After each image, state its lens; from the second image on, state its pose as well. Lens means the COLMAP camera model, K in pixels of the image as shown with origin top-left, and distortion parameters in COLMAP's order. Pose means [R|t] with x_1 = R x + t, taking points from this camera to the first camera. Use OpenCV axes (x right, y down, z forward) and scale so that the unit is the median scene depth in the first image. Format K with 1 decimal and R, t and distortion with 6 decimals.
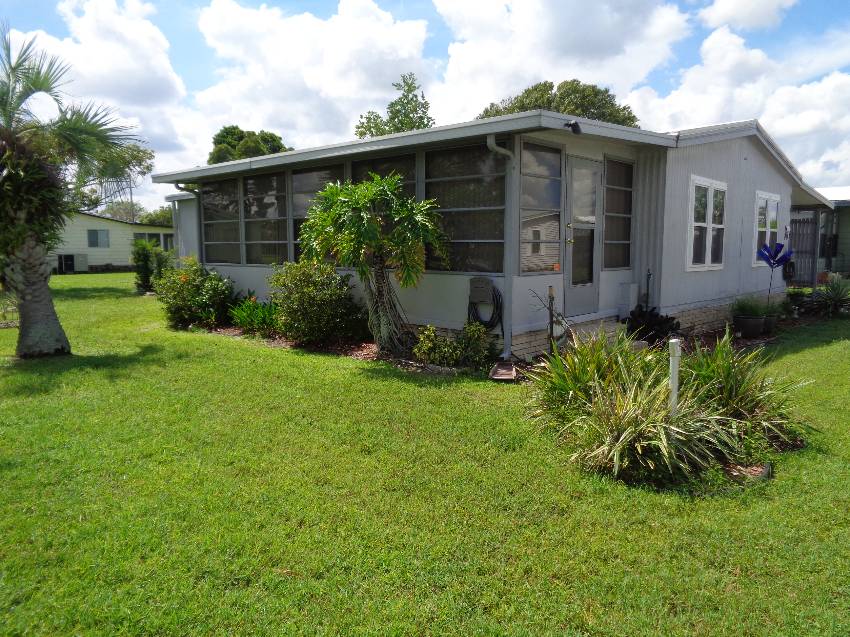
lens RADIAL K [[608.8, 0, 425.0], [0, 608.8, 318.5], [0, 0, 1]] dist [0.005601, 0.007741]
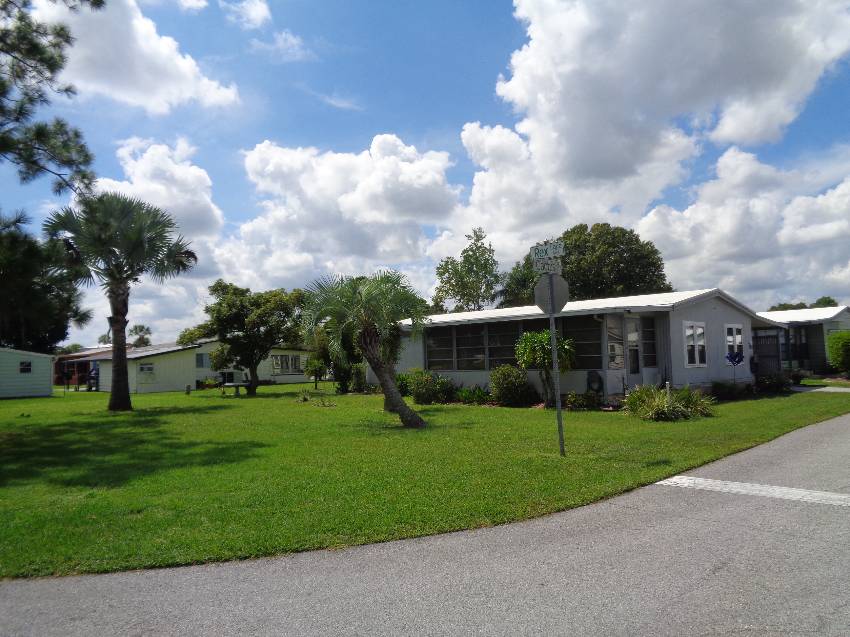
lens RADIAL K [[620.6, 0, 425.0], [0, 620.6, 318.5], [0, 0, 1]] dist [-0.033324, 0.022384]
pose [[0.998441, -0.029853, -0.047170, -0.104049], [0.020611, 0.982427, -0.185505, 0.039242], [0.051879, 0.184243, 0.981511, -0.340210]]
